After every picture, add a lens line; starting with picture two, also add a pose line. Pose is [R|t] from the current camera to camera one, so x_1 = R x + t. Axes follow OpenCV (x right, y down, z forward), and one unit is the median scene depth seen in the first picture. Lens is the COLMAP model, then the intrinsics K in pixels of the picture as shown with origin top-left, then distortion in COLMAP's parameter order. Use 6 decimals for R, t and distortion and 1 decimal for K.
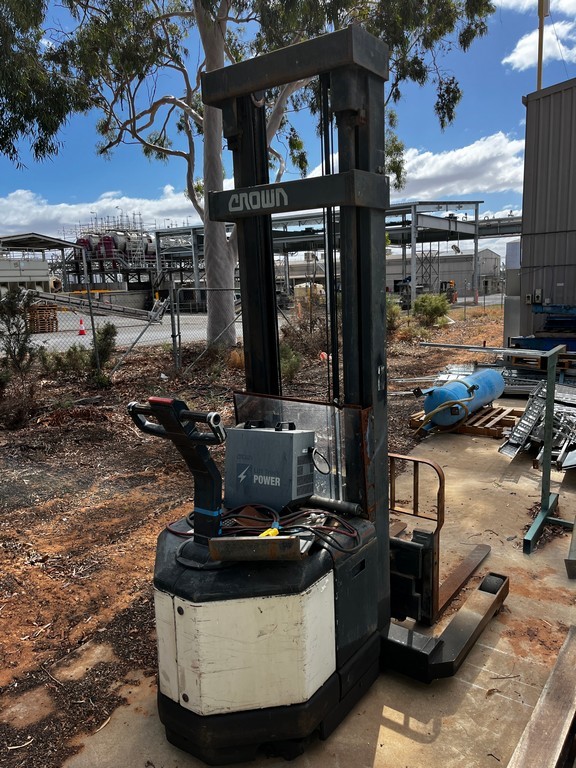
lens RADIAL K [[584.4, 0, 301.3], [0, 584.4, 388.0], [0, 0, 1]] dist [0.091654, -0.129904]
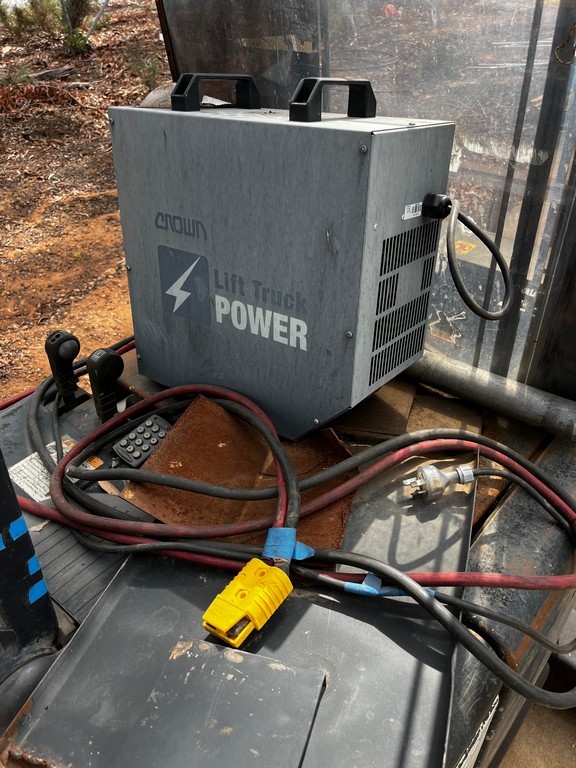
lens RADIAL K [[584.4, 0, 301.3], [0, 584.4, 388.0], [0, 0, 1]] dist [0.091654, -0.129904]
pose [[0.997119, 0.040935, -0.063855, -0.018838], [-0.006053, 0.882128, 0.470971, 0.050850], [0.075607, -0.469227, 0.879835, 0.668123]]
